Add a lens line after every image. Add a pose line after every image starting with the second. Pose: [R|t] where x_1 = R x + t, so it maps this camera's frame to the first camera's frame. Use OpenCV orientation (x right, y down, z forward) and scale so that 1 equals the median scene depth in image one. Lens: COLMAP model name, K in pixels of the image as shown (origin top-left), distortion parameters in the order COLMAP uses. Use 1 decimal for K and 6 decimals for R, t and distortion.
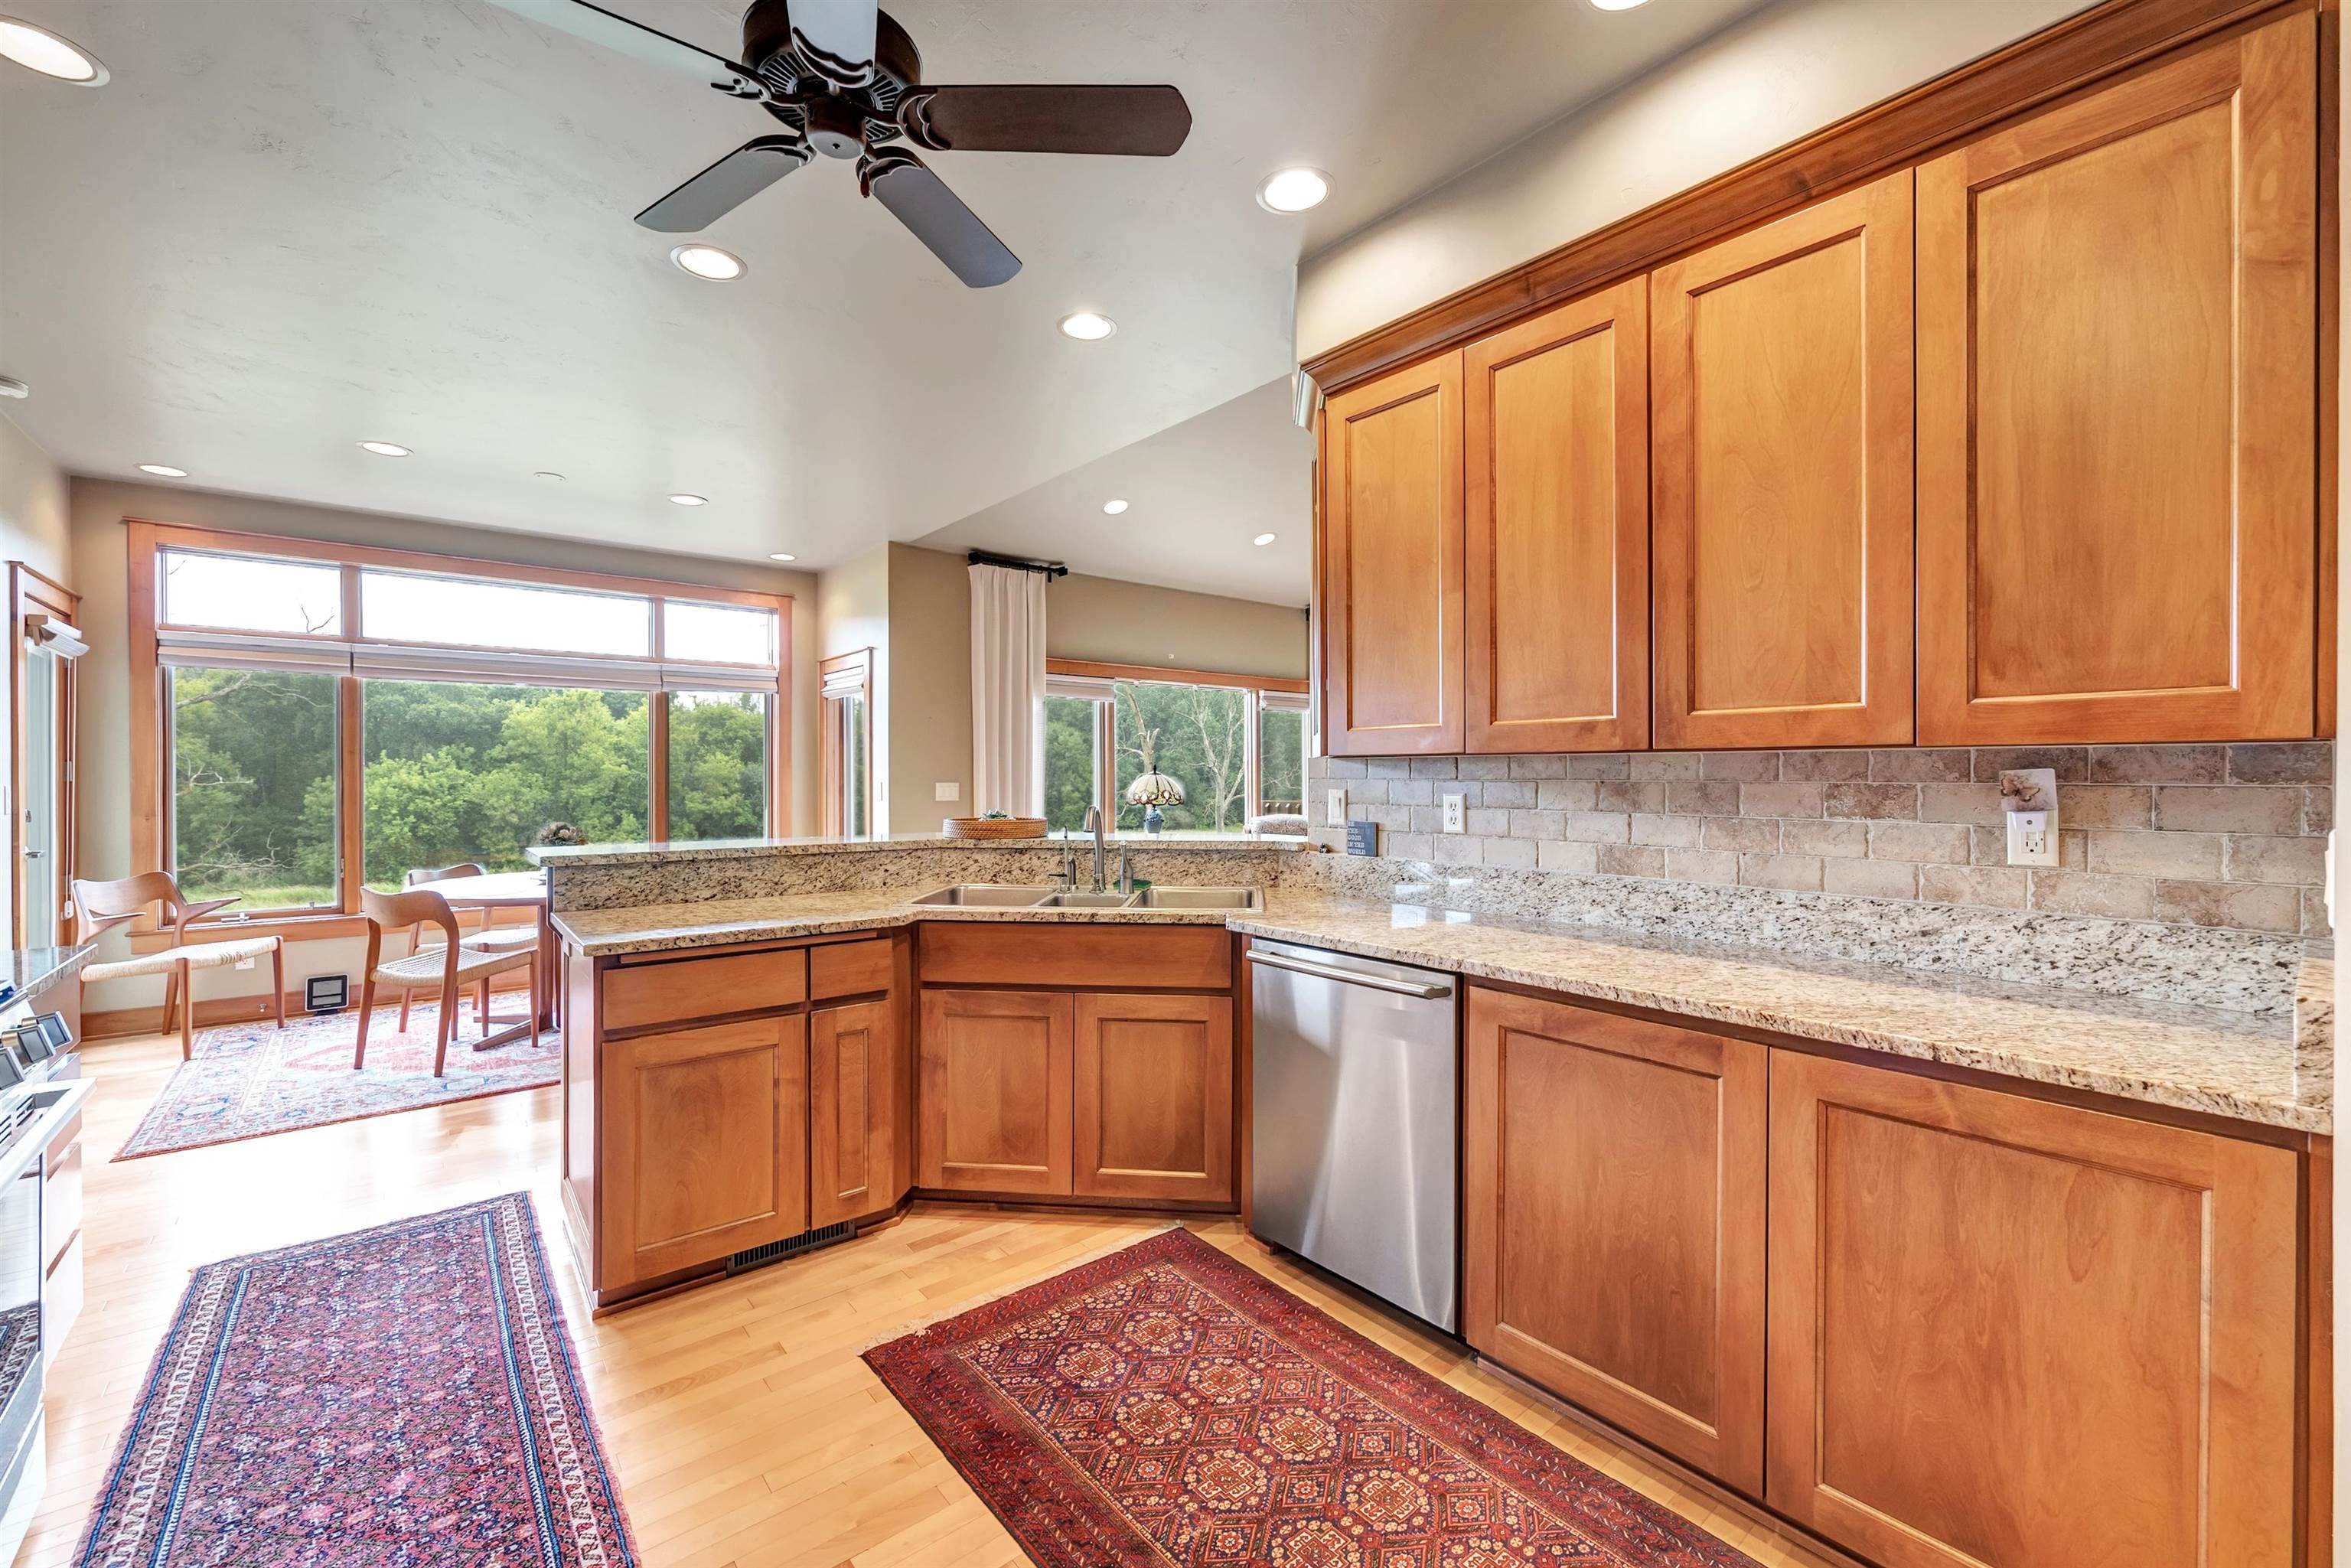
lens RADIAL K [[940.8, 0, 1167.5], [0, 940.8, 783.2], [0, 0, 1]] dist [-0.000481, 0.000339]
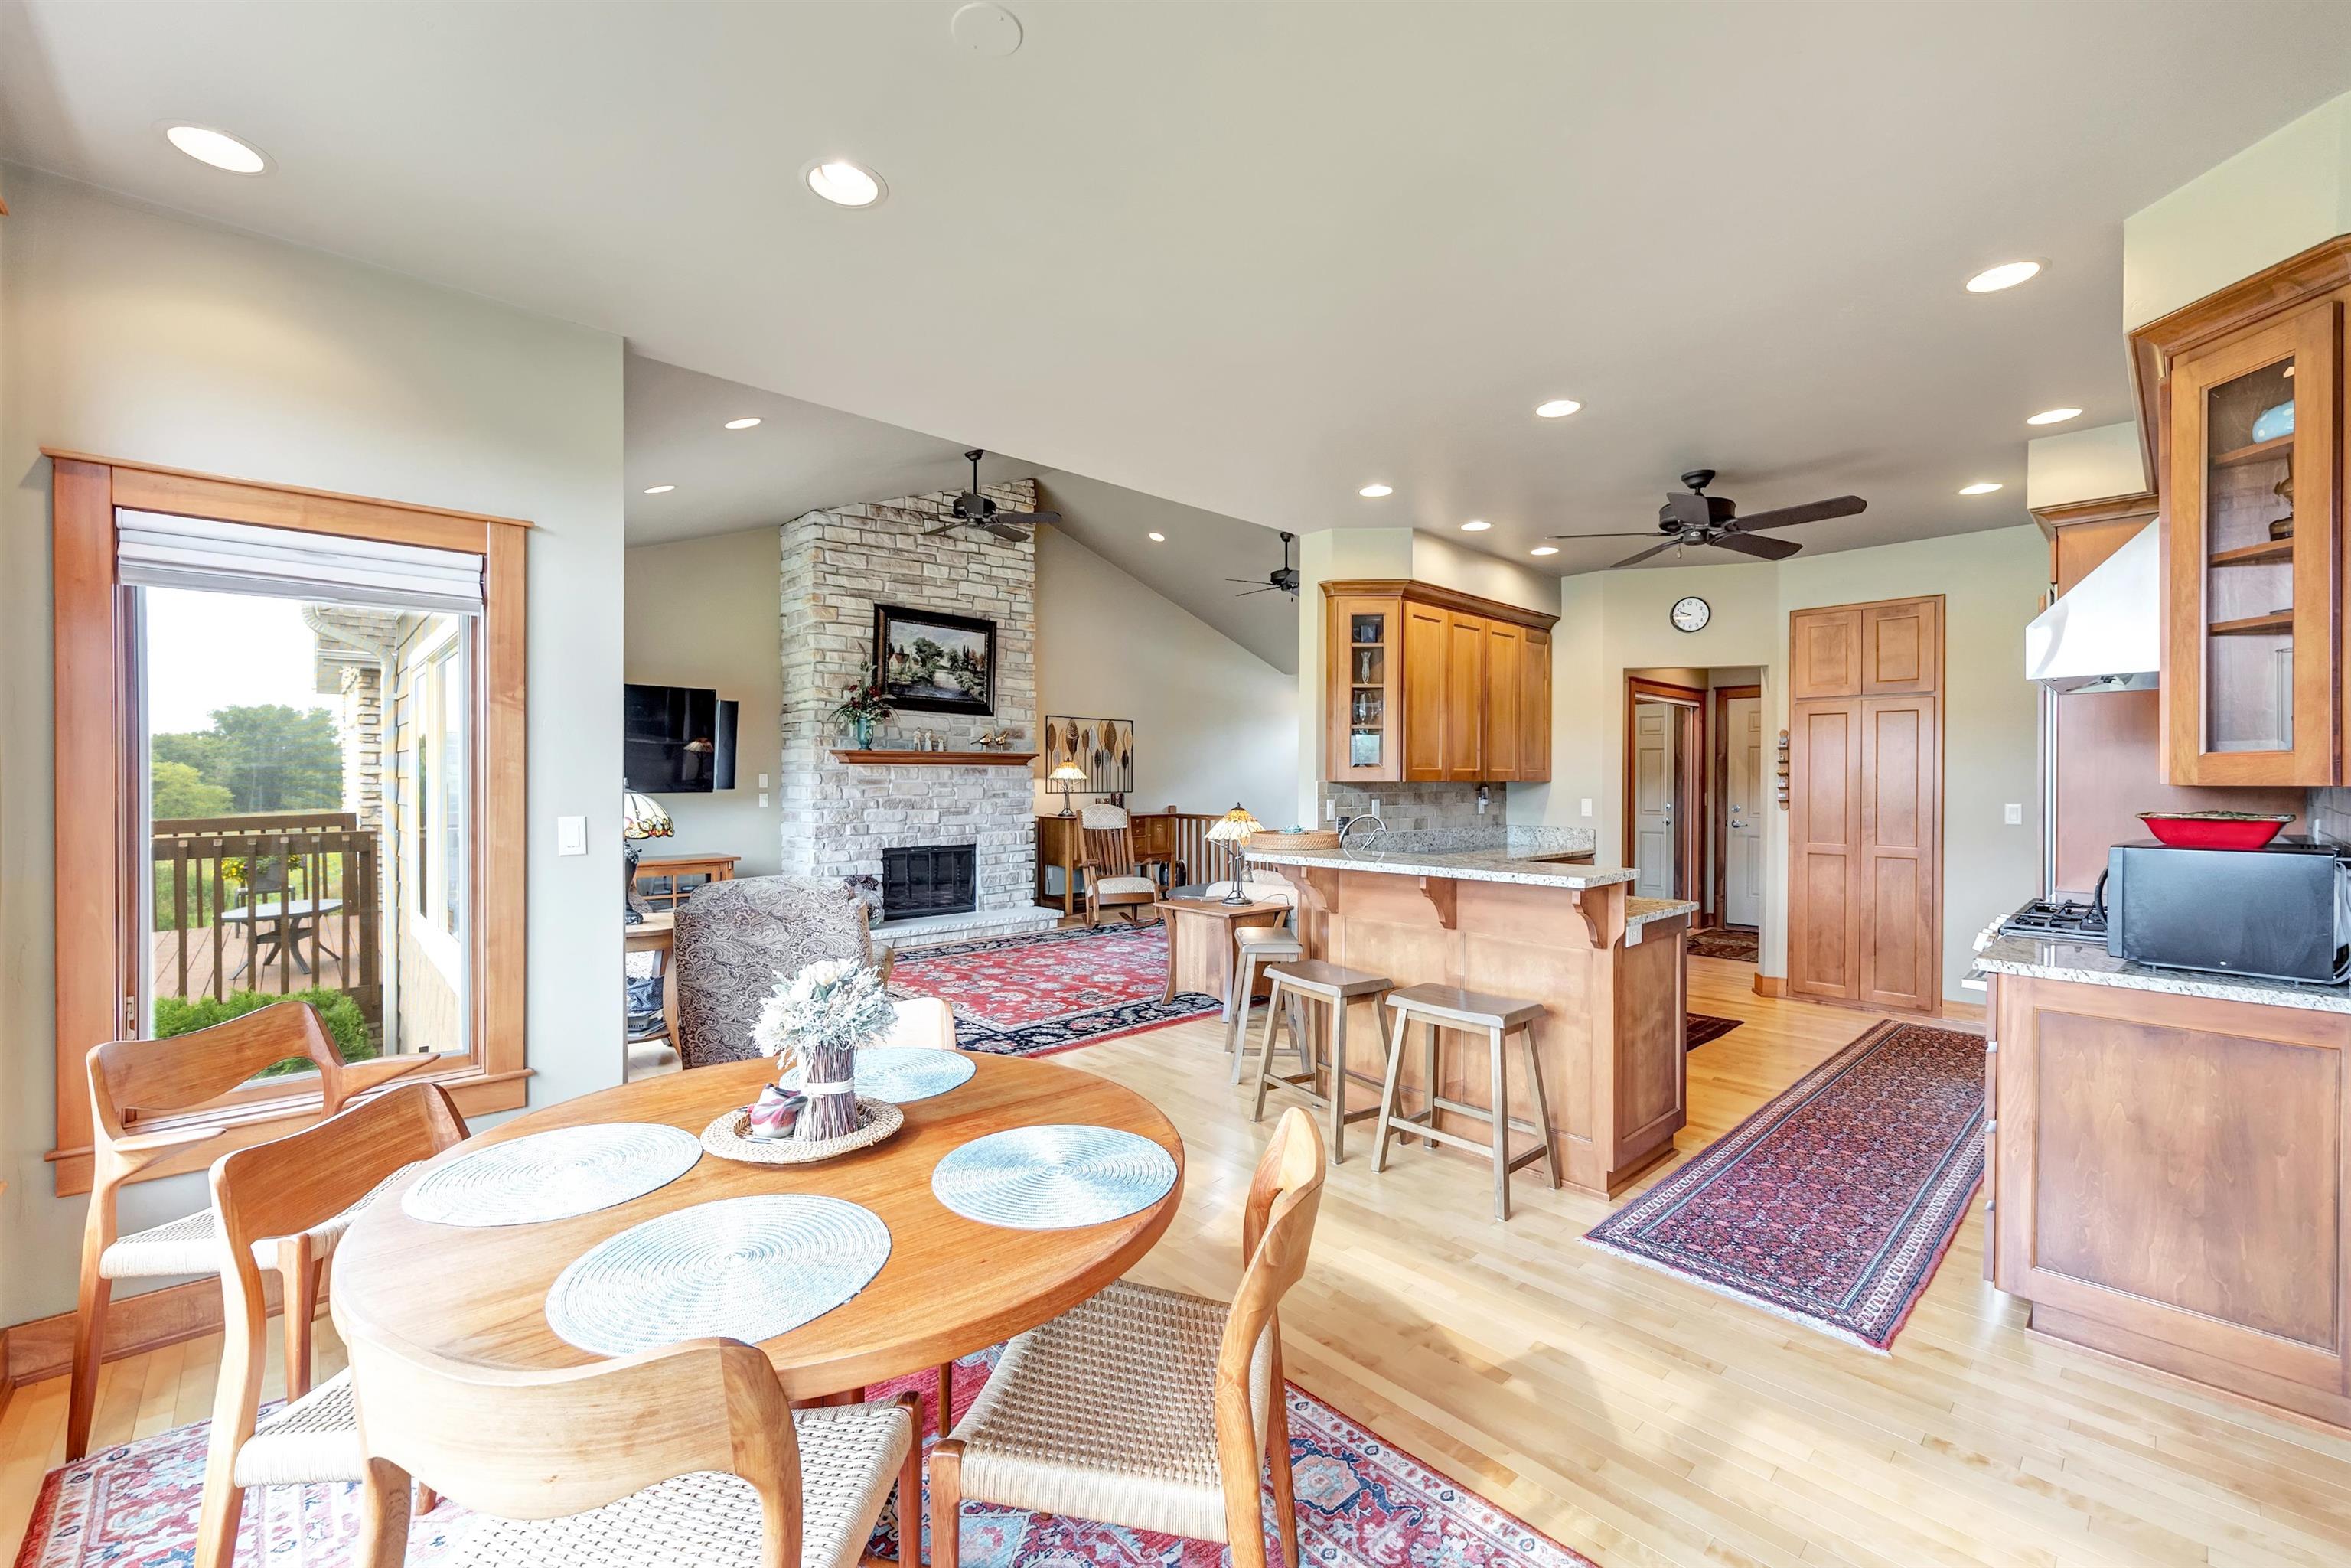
lens RADIAL K [[940.8, 0, 1162.6], [0, 940.8, 782.1], [0, 0, 1]] dist [-0.000481, 0.000339]
pose [[-0.050705, -0.003376, 0.998708, -2.077447], [0.008640, 0.999955, 0.003819, -0.045589], [-0.998676, 0.008822, -0.050674, 1.896575]]
